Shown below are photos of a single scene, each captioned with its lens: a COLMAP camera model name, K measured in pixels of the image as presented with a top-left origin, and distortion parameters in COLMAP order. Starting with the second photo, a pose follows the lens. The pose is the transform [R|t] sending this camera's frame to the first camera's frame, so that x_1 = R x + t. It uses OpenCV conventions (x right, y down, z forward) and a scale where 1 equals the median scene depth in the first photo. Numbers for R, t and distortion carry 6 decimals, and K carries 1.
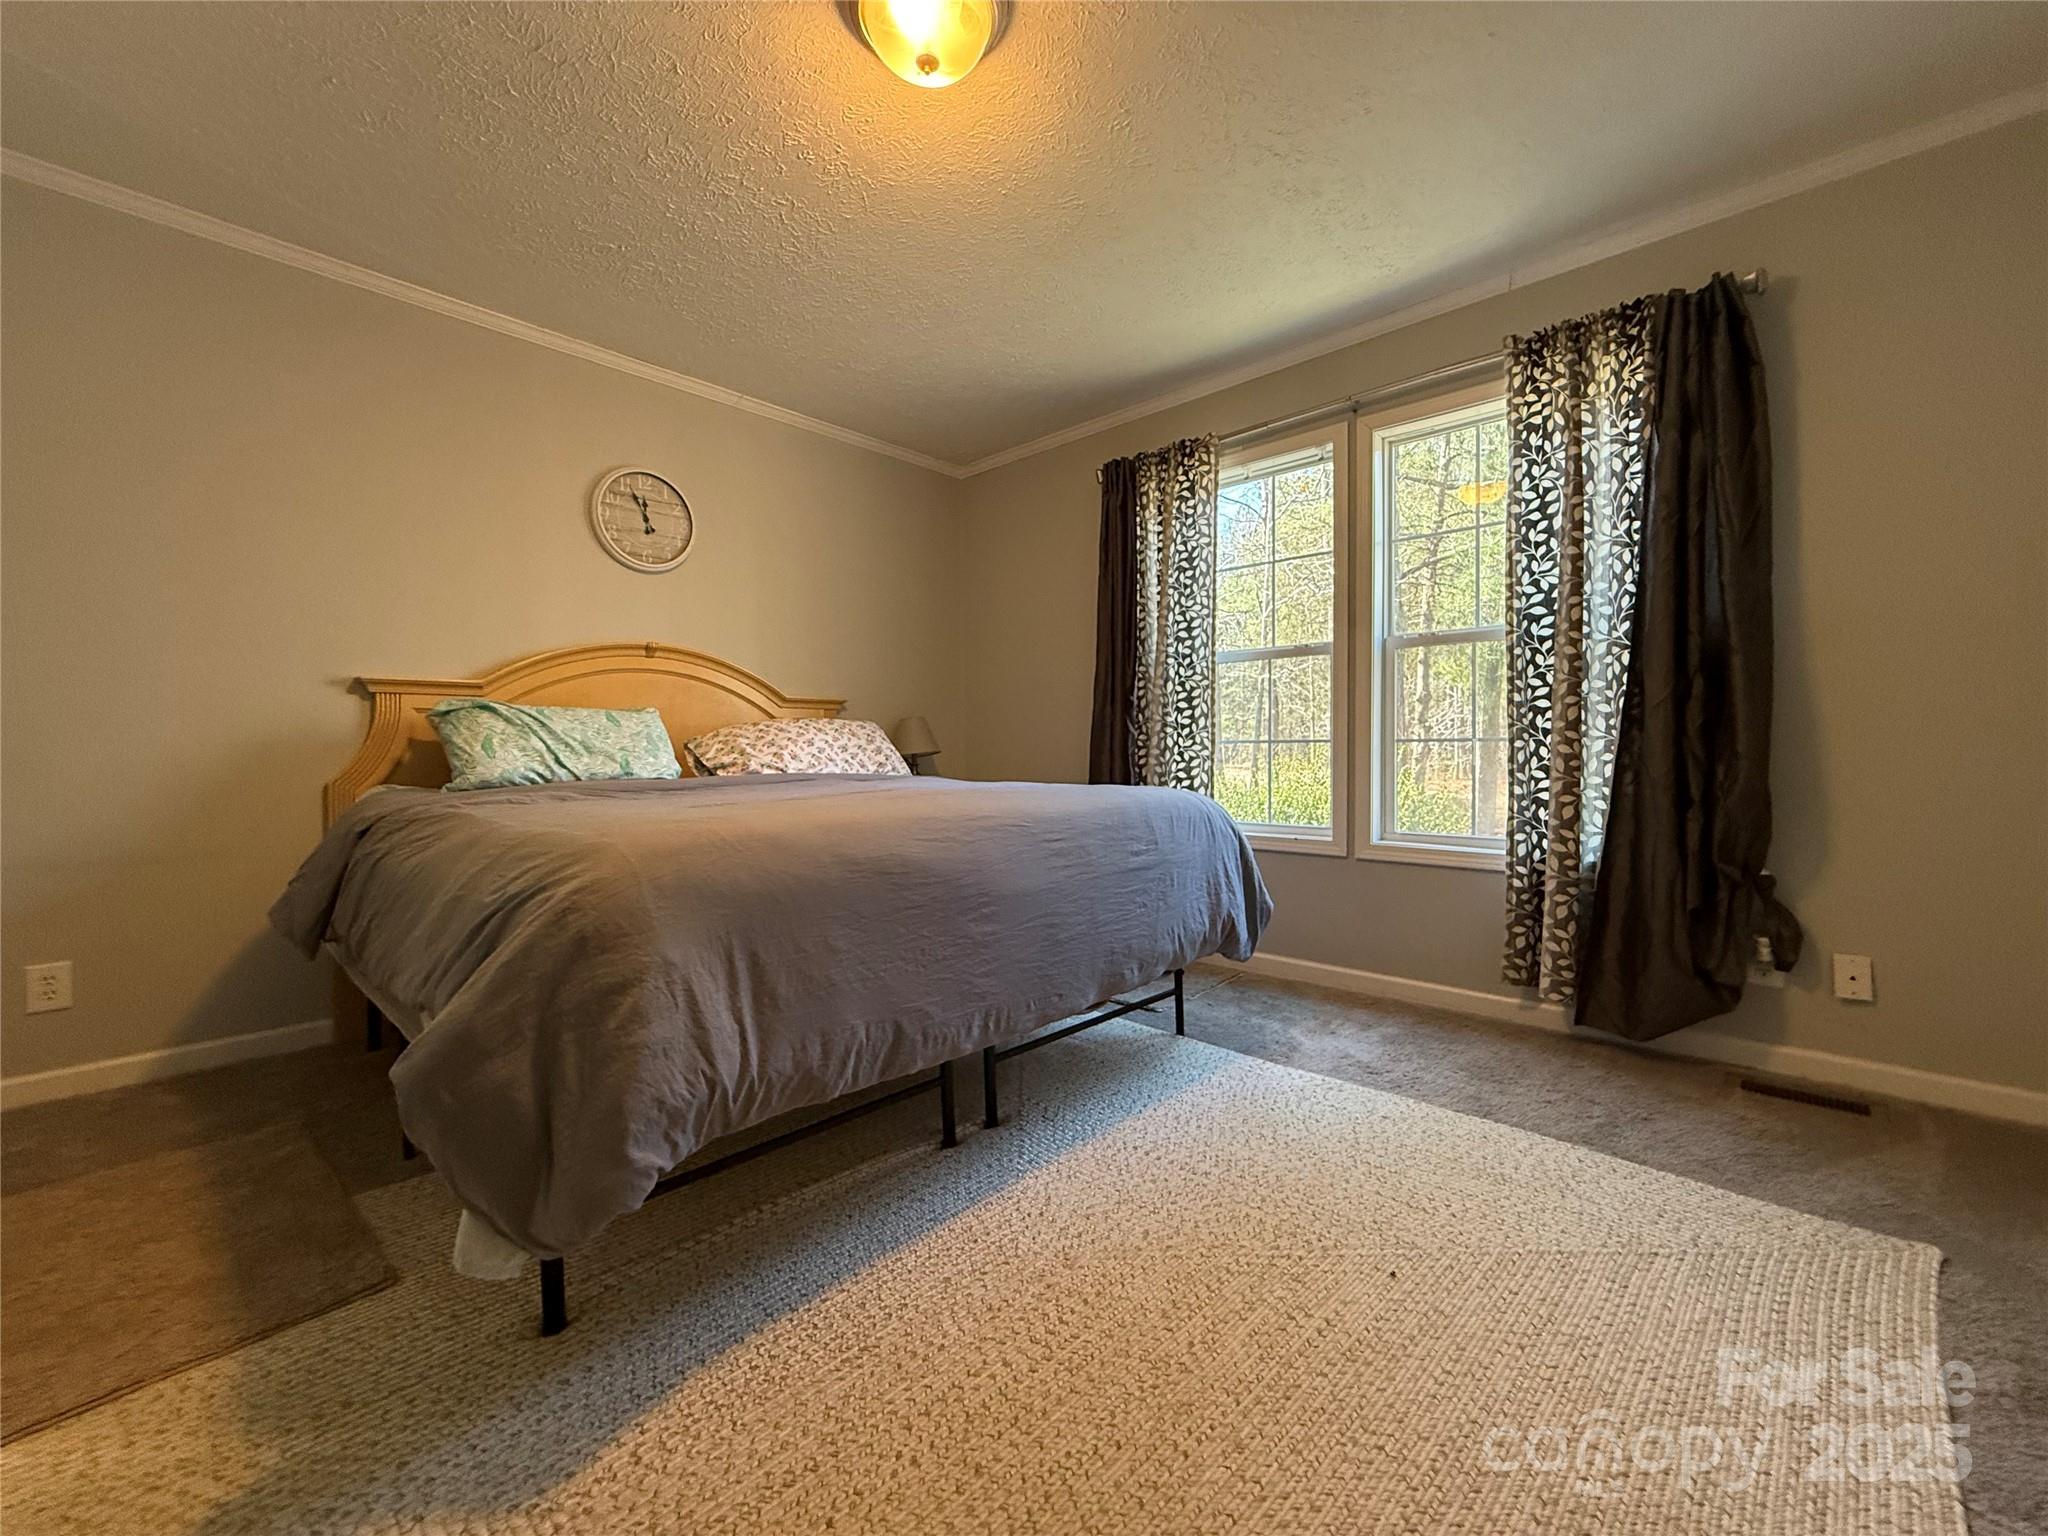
lens RADIAL K [[818.6, 0, 1019.1], [0, 818.6, 760.6], [0, 0, 1]] dist [-0.000657, -0.000048]
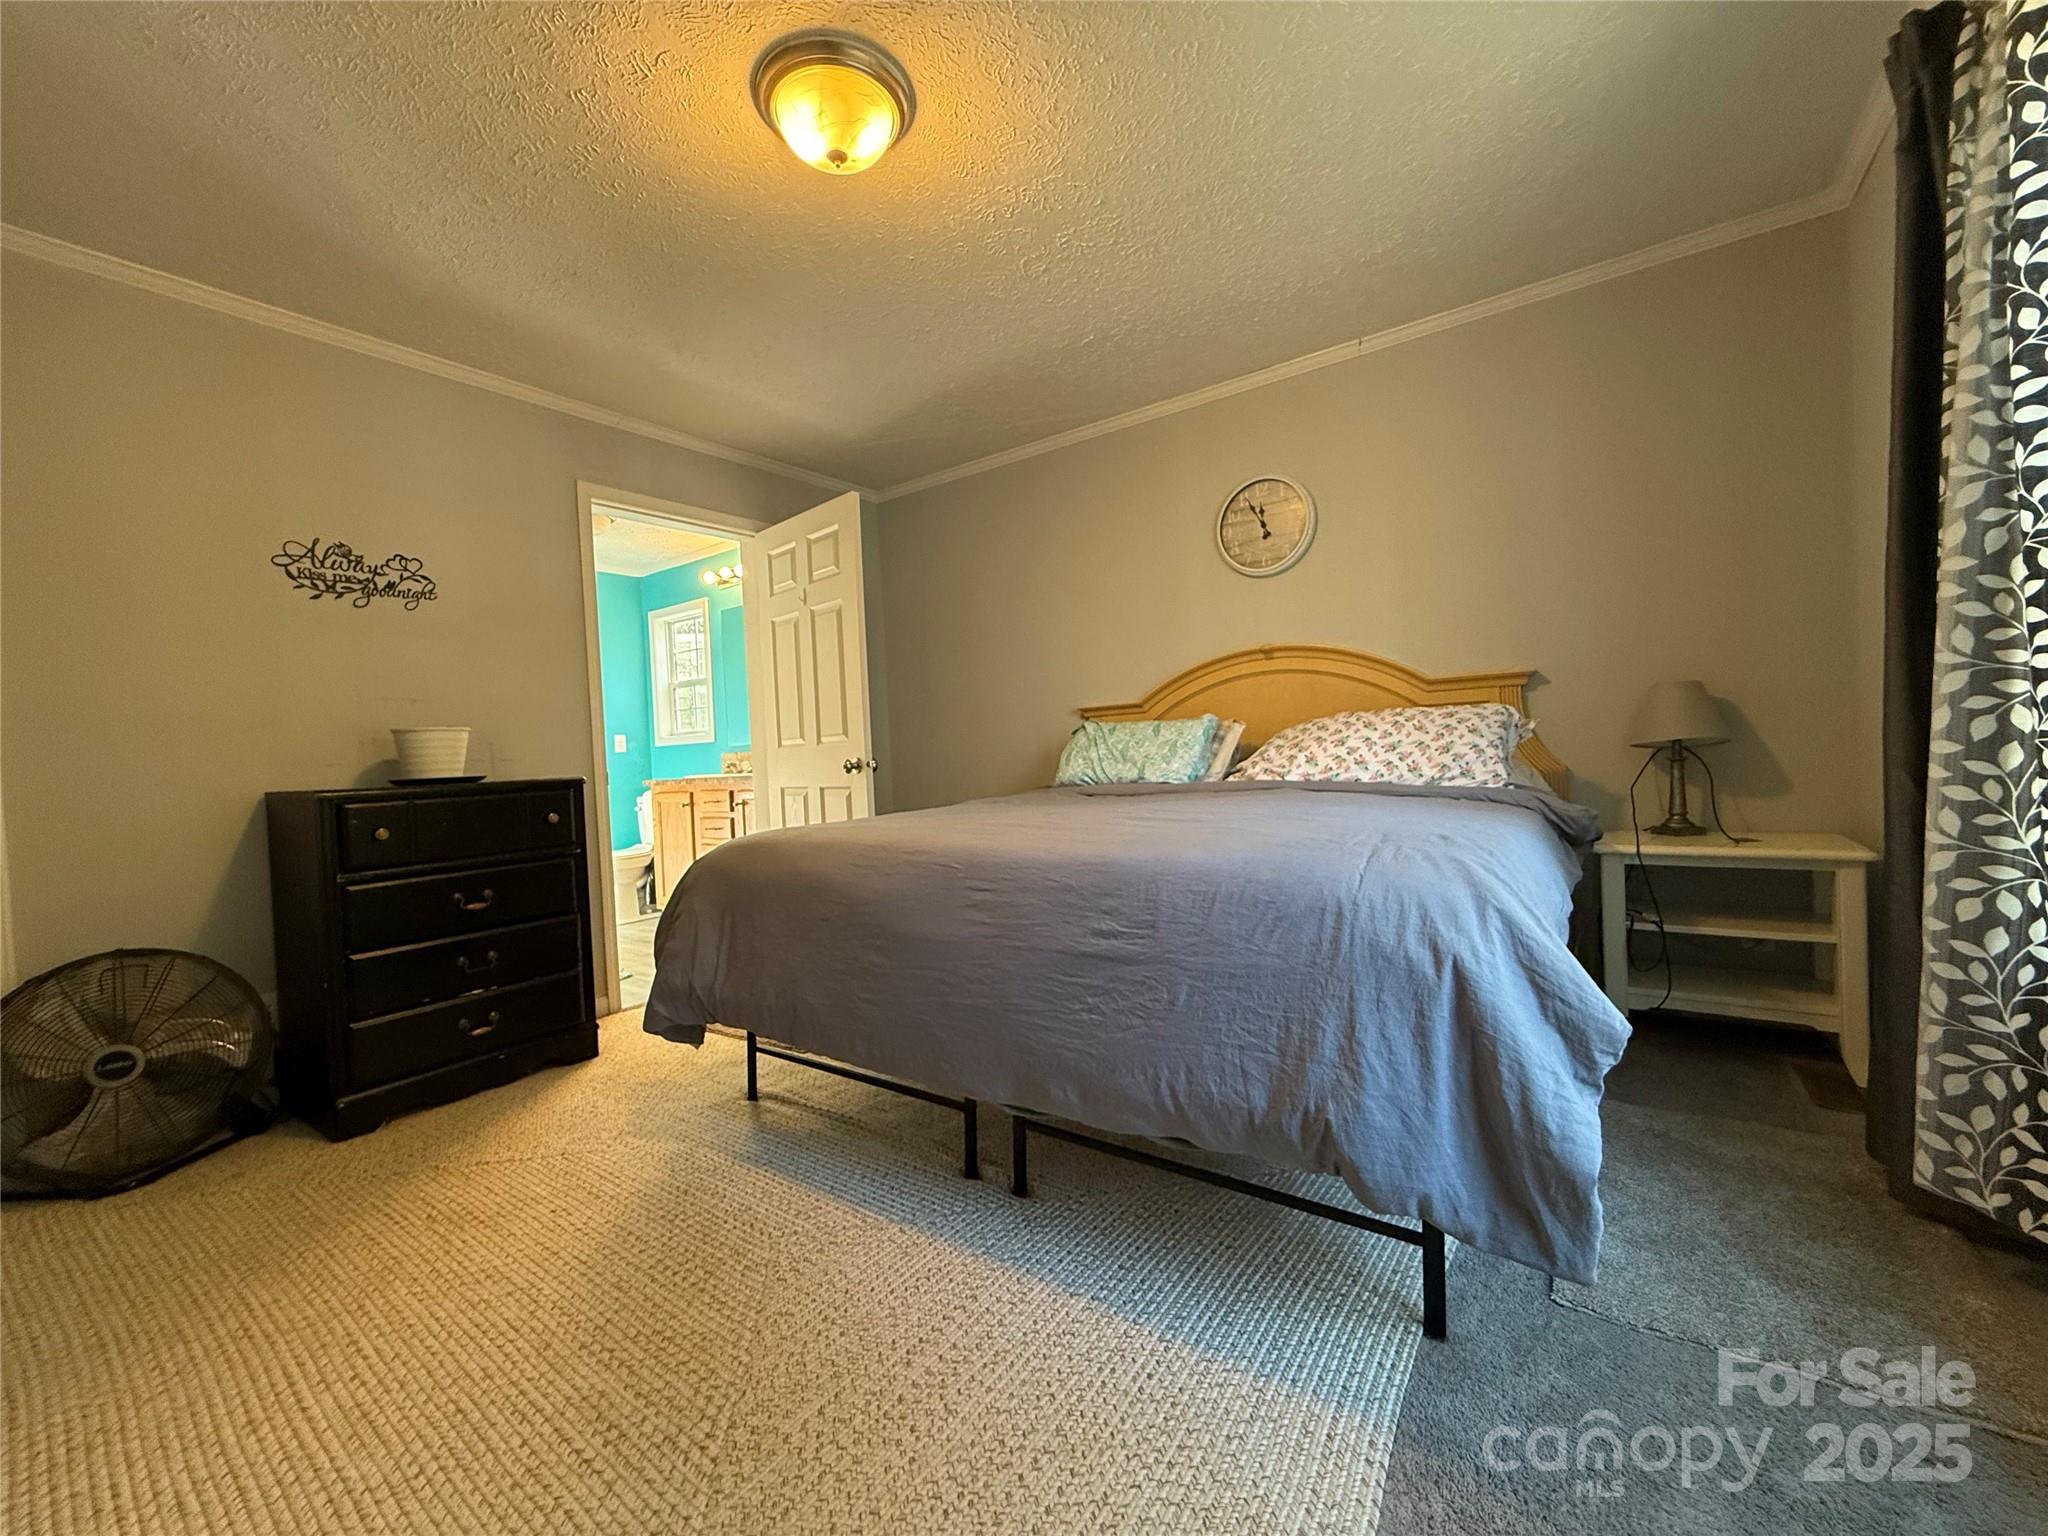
lens RADIAL K [[818.6, 0, 1019.1], [0, 818.6, 760.6], [0, 0, 1]] dist [-0.000657, -0.000048]
pose [[0.133740, 0.013526, -0.990924, 0.674378], [0.036127, 0.999176, 0.018515, -0.038450], [0.990358, -0.038275, 0.133141, 0.706131]]
